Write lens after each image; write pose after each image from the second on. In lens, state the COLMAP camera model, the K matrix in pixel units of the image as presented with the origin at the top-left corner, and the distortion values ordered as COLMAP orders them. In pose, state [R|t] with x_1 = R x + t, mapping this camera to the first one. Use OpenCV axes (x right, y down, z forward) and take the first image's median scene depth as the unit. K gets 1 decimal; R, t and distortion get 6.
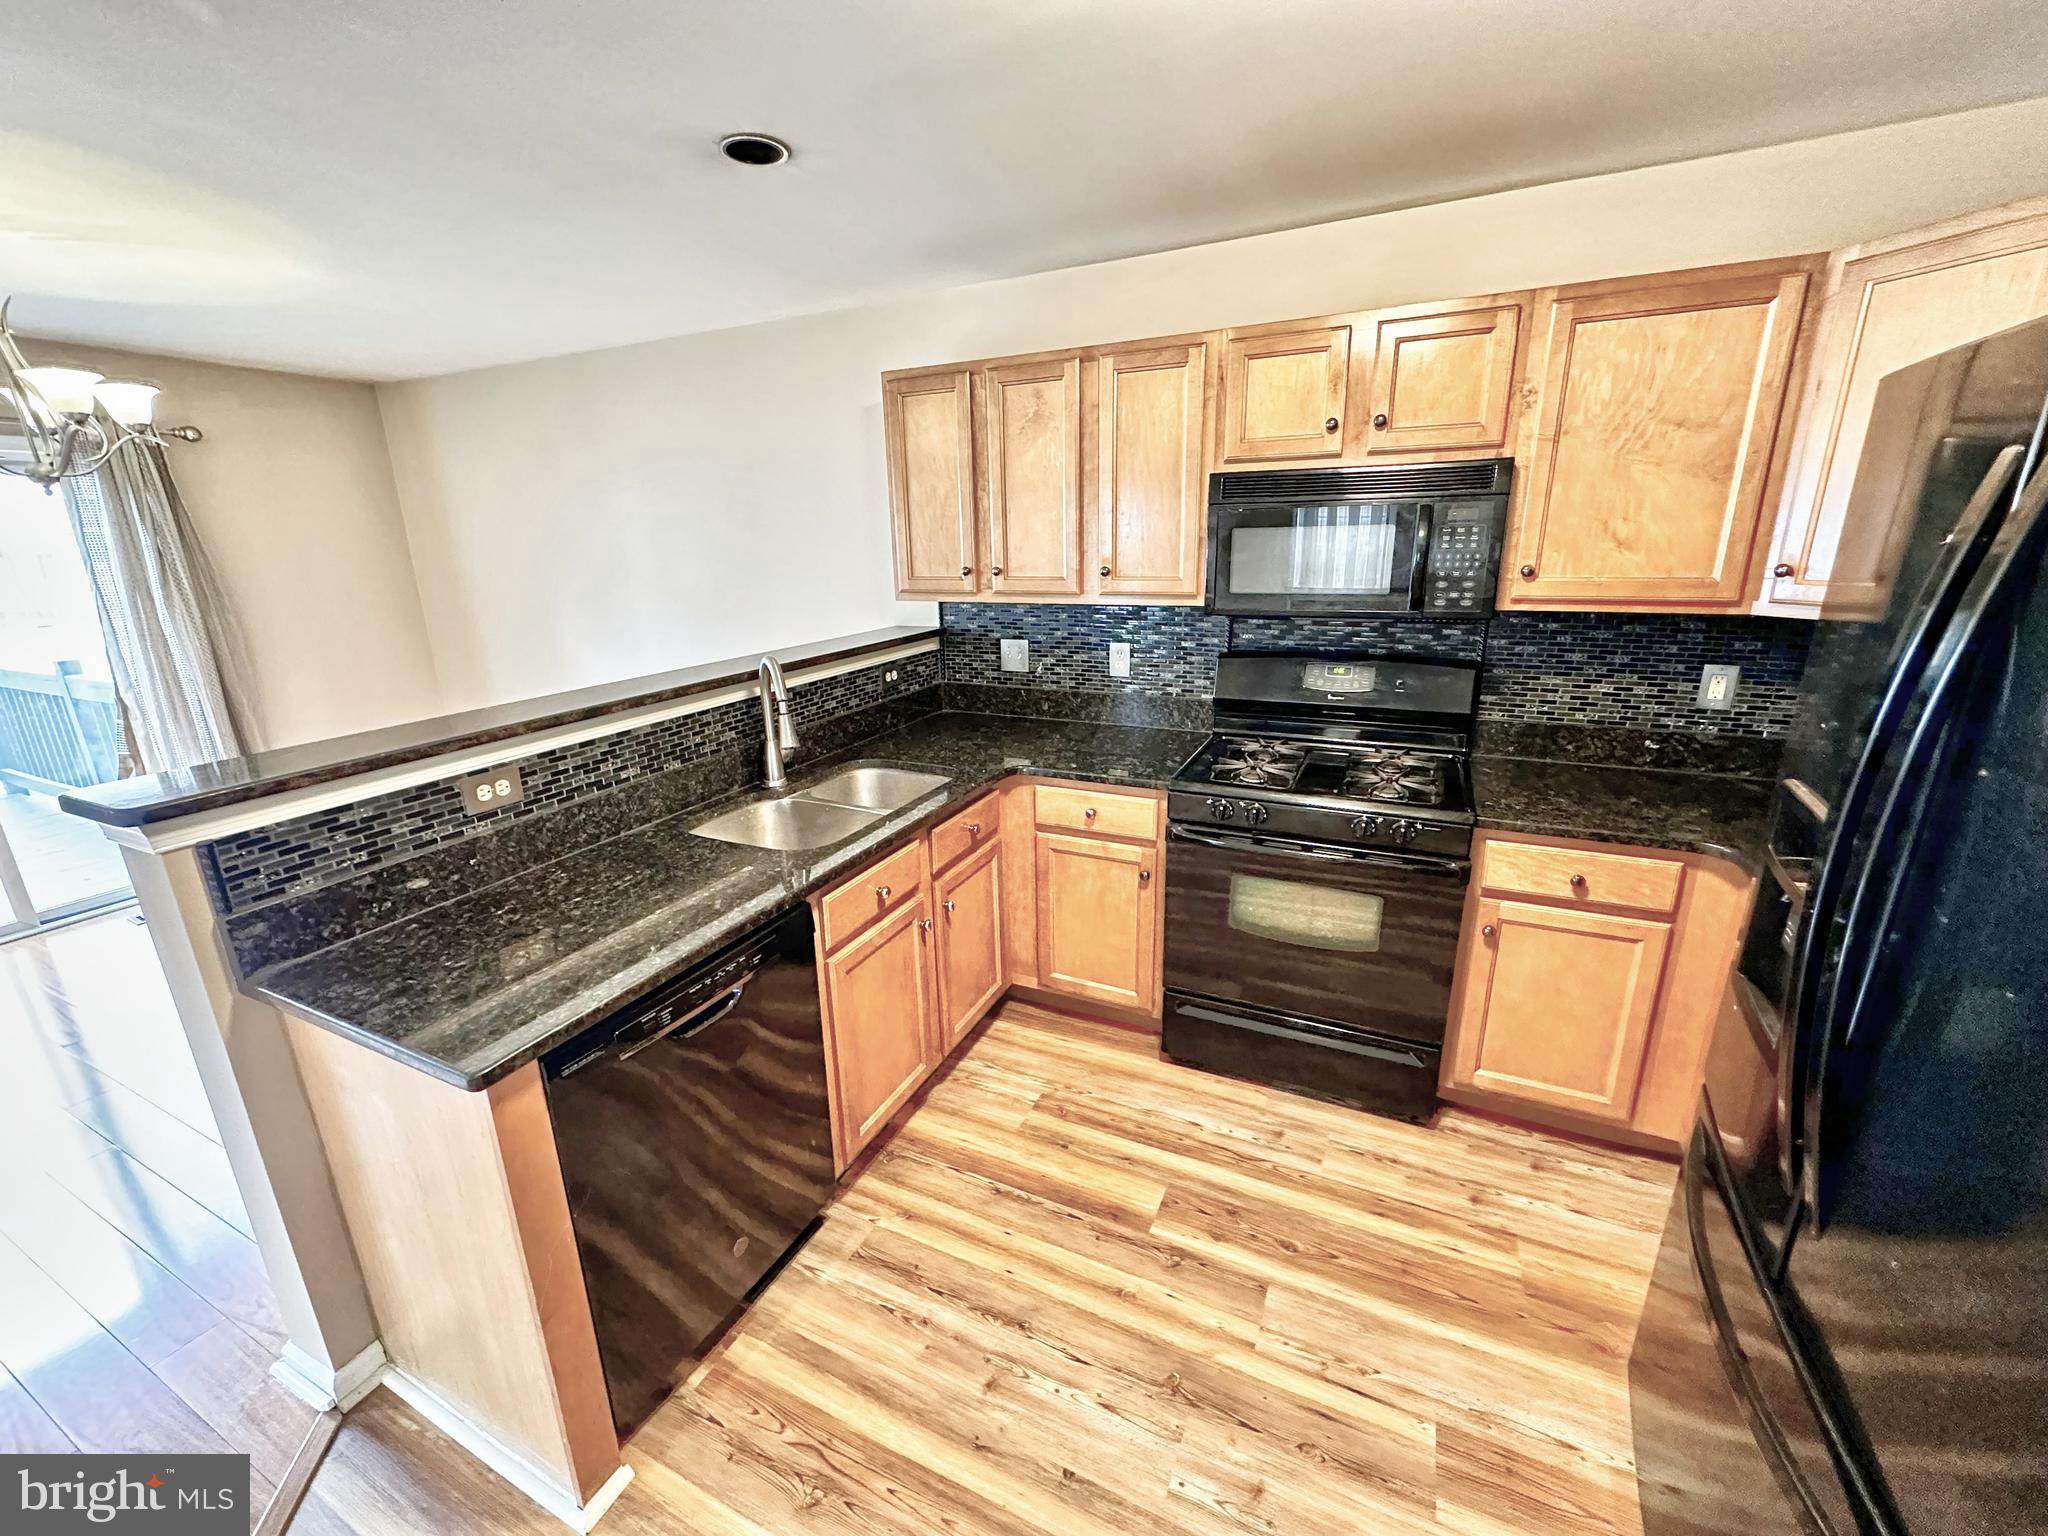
lens RADIAL K [[818.9, 0, 1024.0], [0, 818.9, 765.3], [0, 0, 1]] dist [-0.002469, 0.000149]
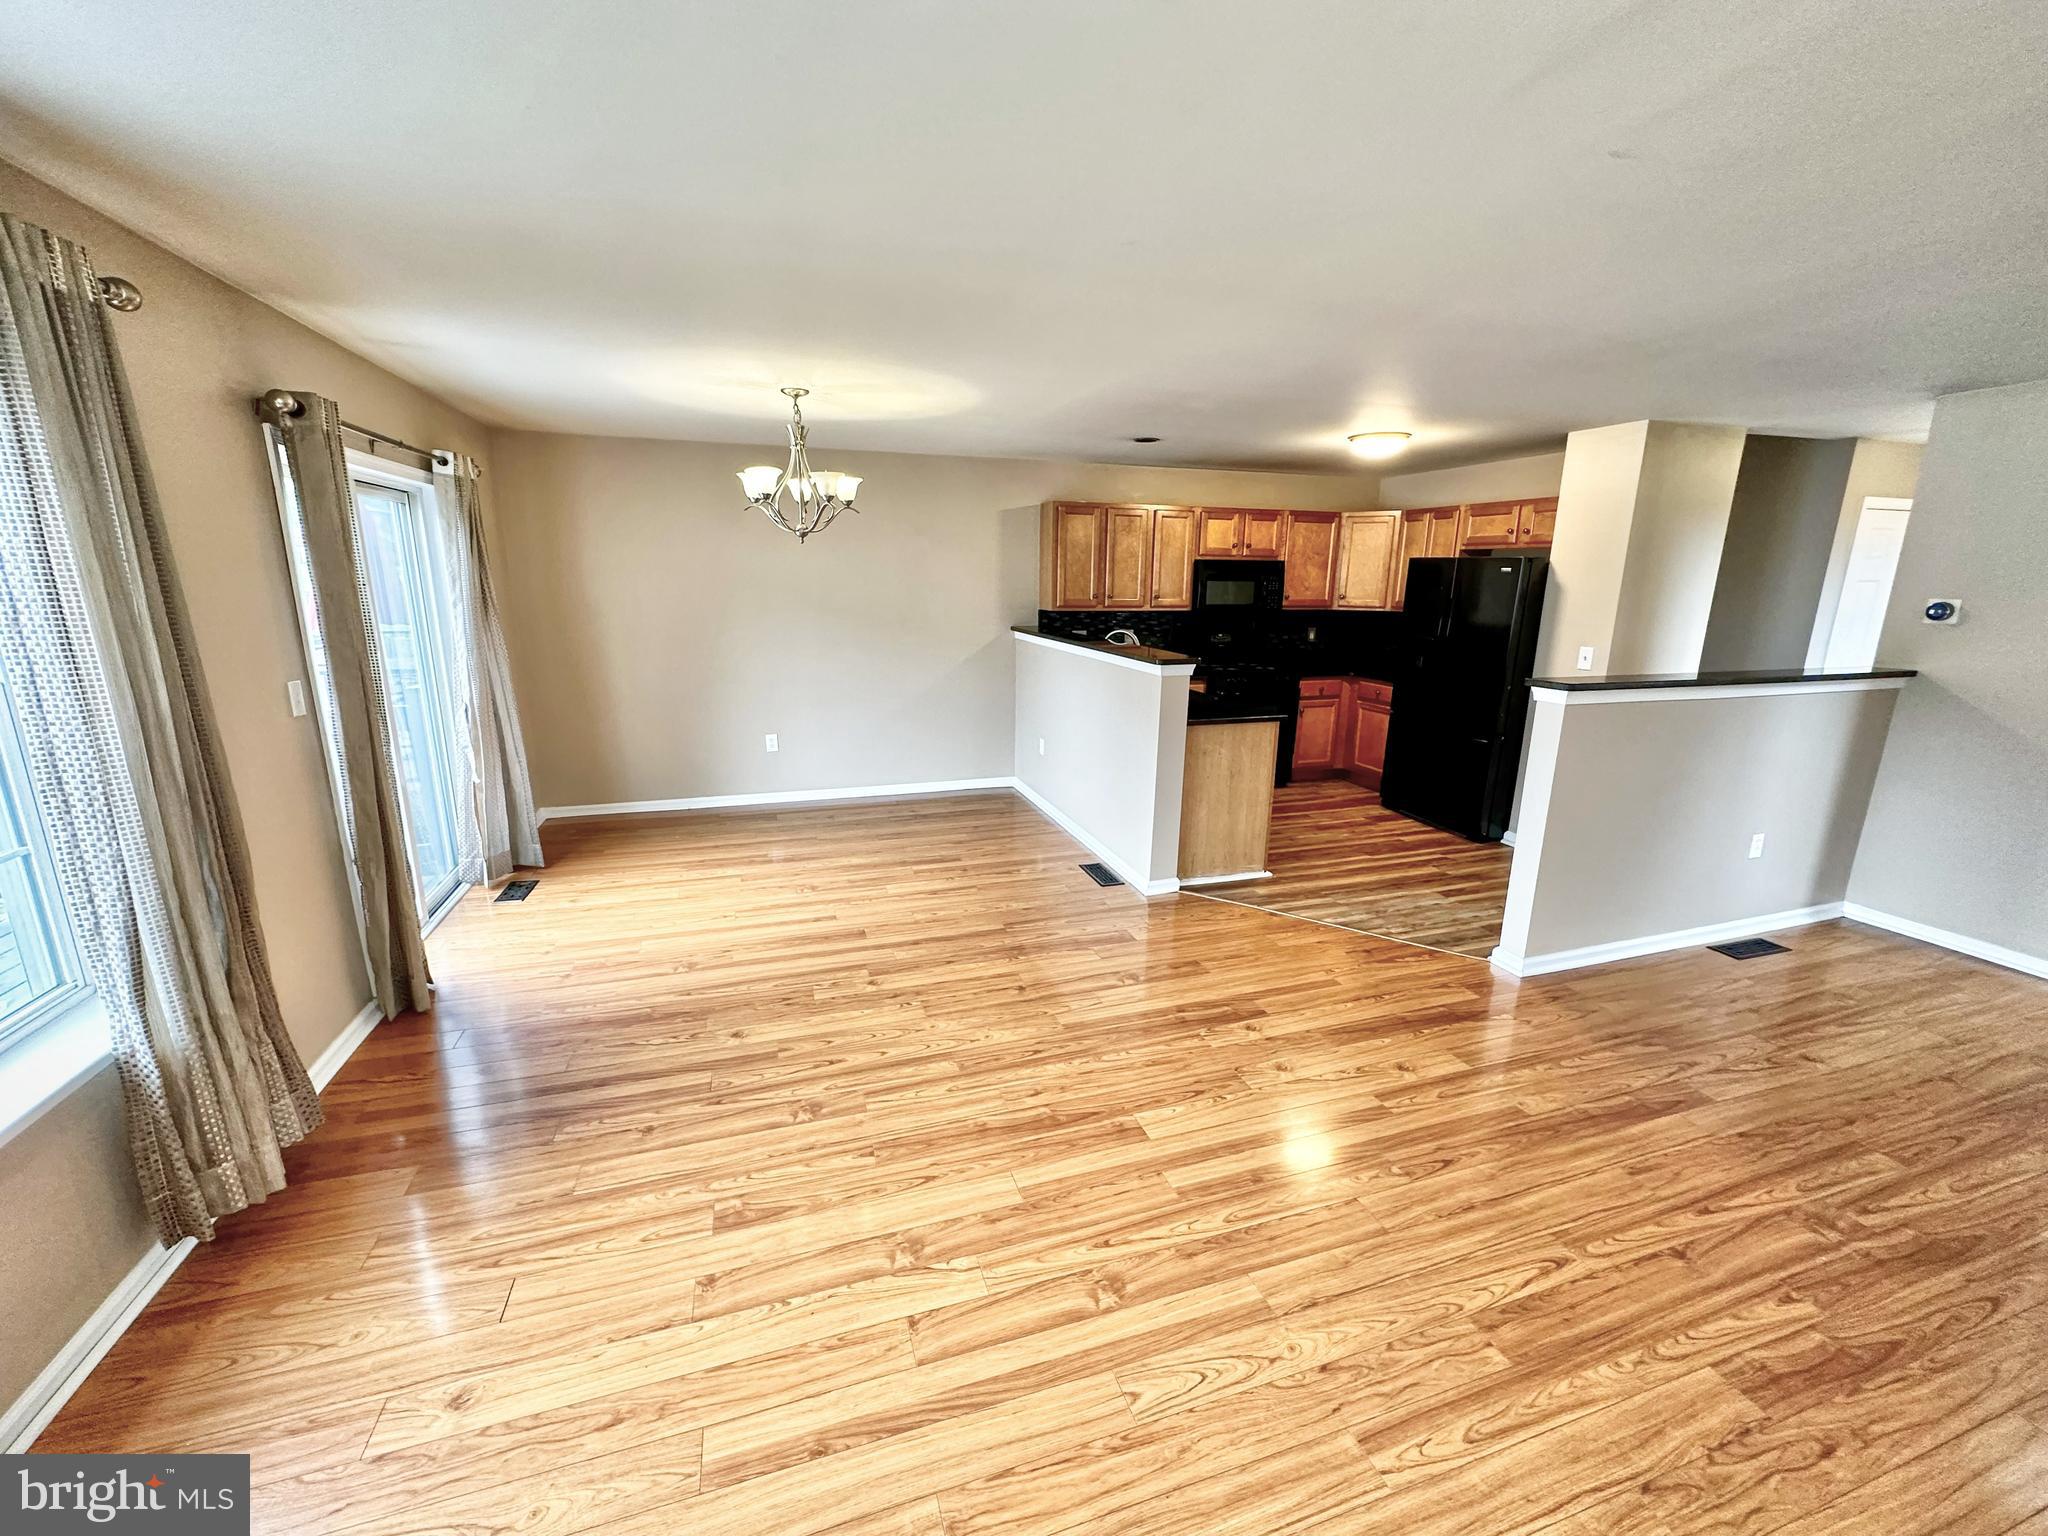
lens RADIAL K [[818.9, 0, 1035.1], [0, 818.9, 767.8], [0, 0, 1]] dist [-0.002469, 0.000149]
pose [[0.714398, -0.133121, 0.686961, -2.215255], [0.164104, 0.986231, 0.020456, 0.176998], [-0.680225, 0.098120, 0.726407, -0.525395]]
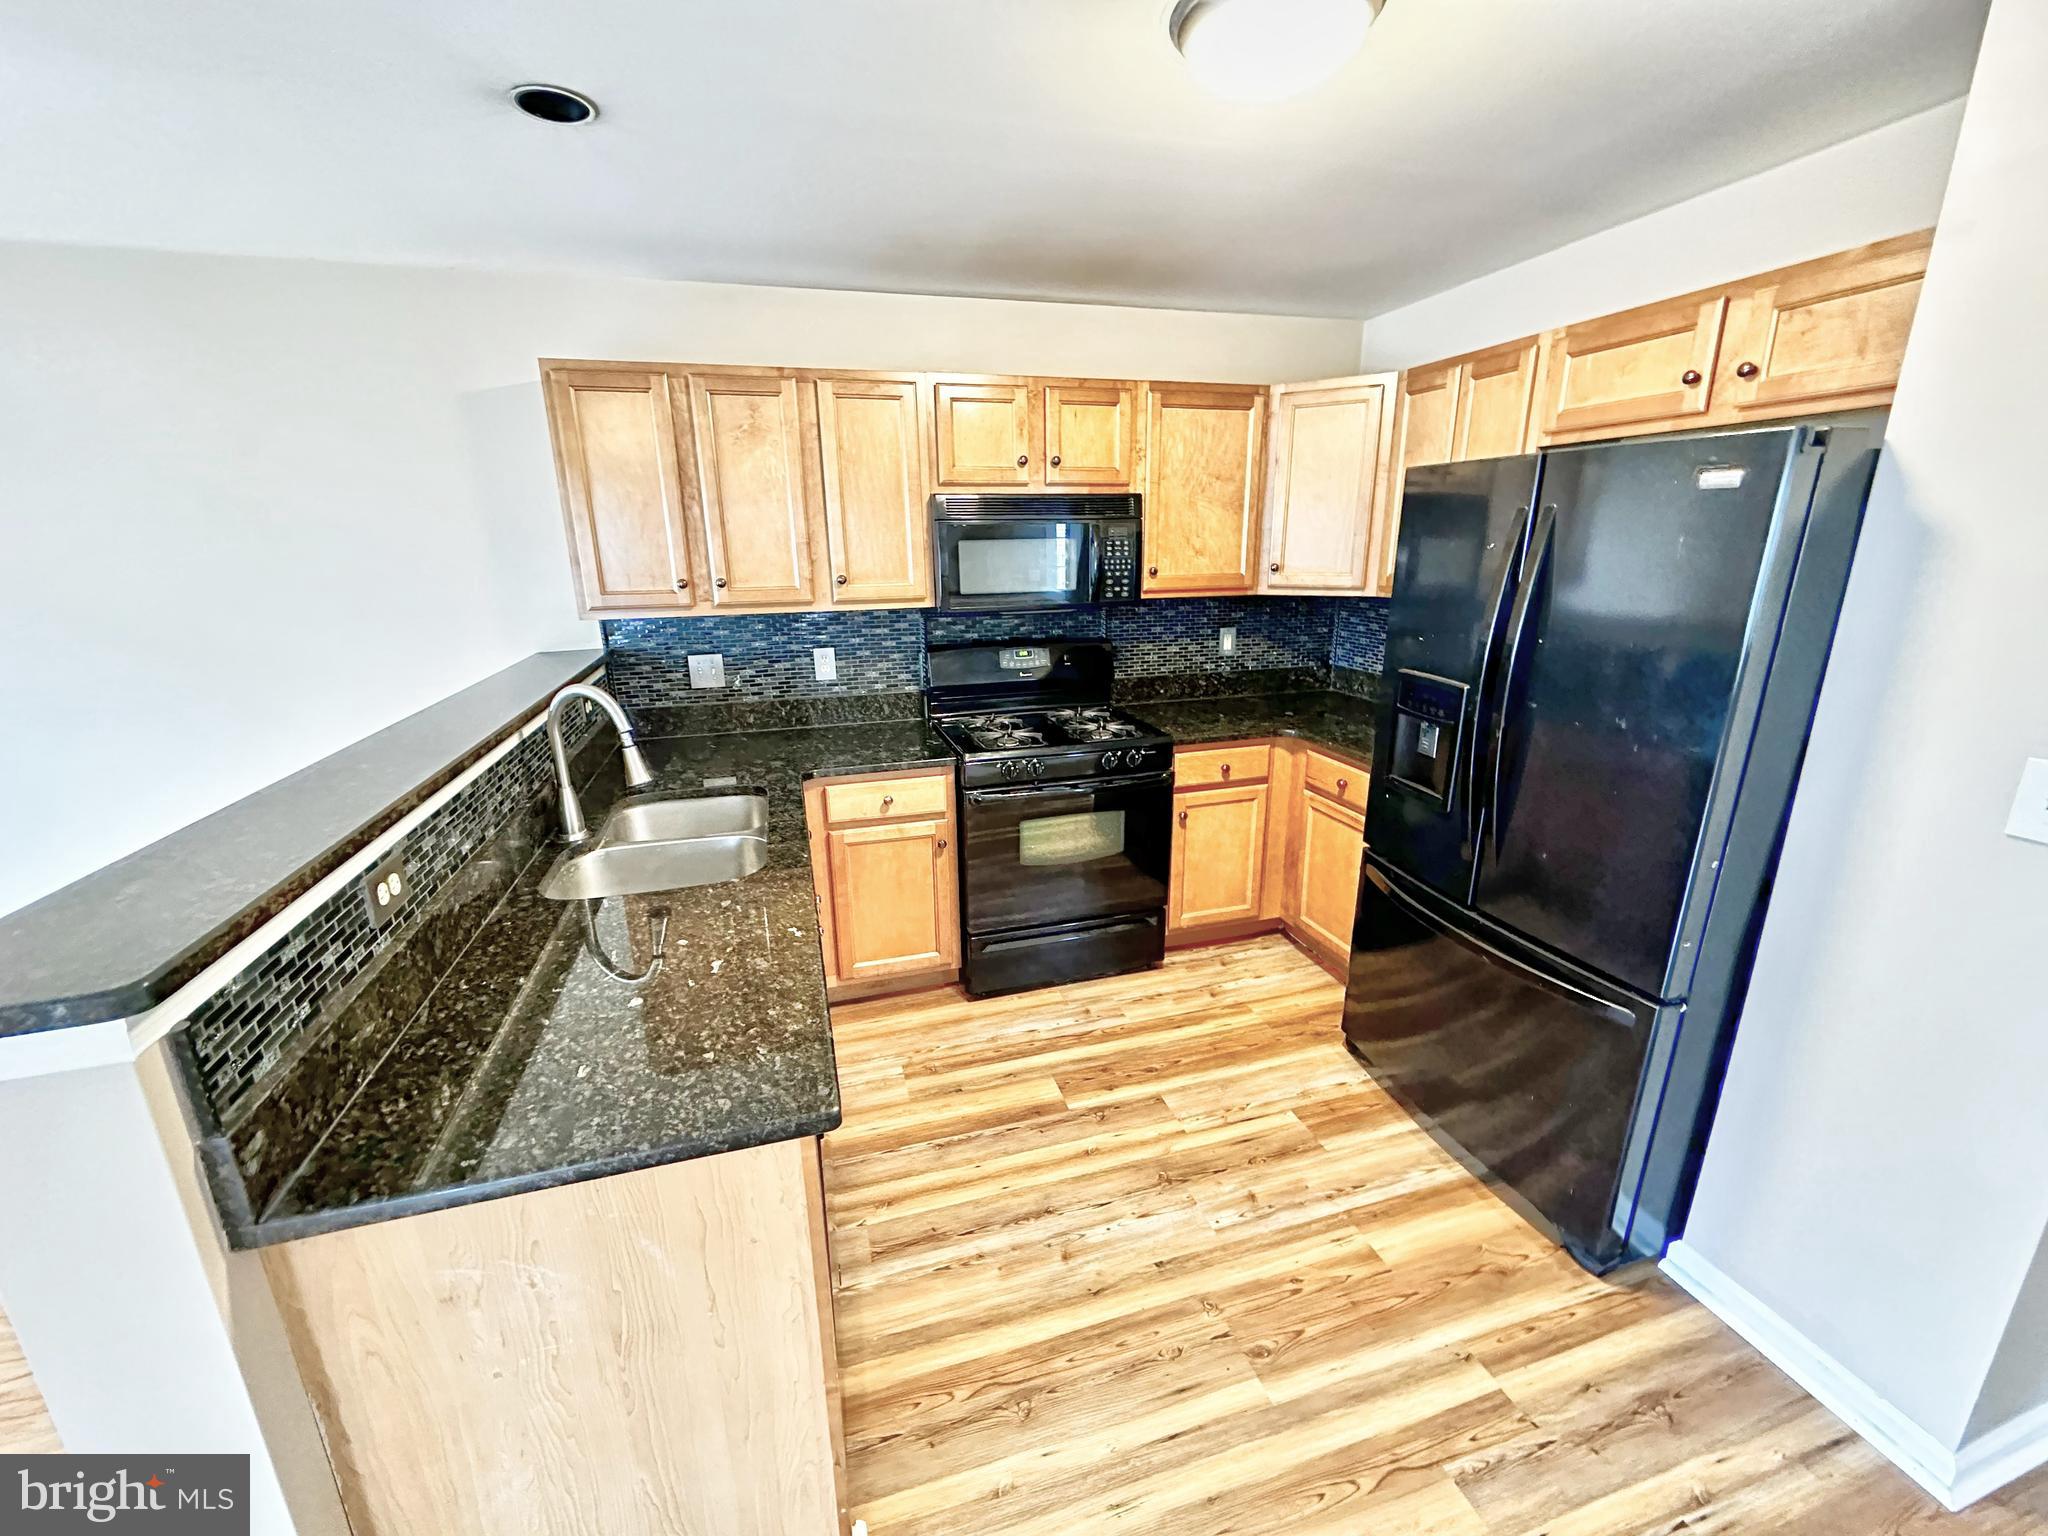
lens RADIAL K [[818.9, 0, 1028.3], [0, 818.9, 764.1], [0, 0, 1]] dist [-0.002469, 0.000149]
pose [[0.742392, -0.168785, 0.648356, -0.543171], [0.180663, 0.982331, 0.048863, -0.009197], [-0.645147, 0.080859, 0.759768, 0.056118]]
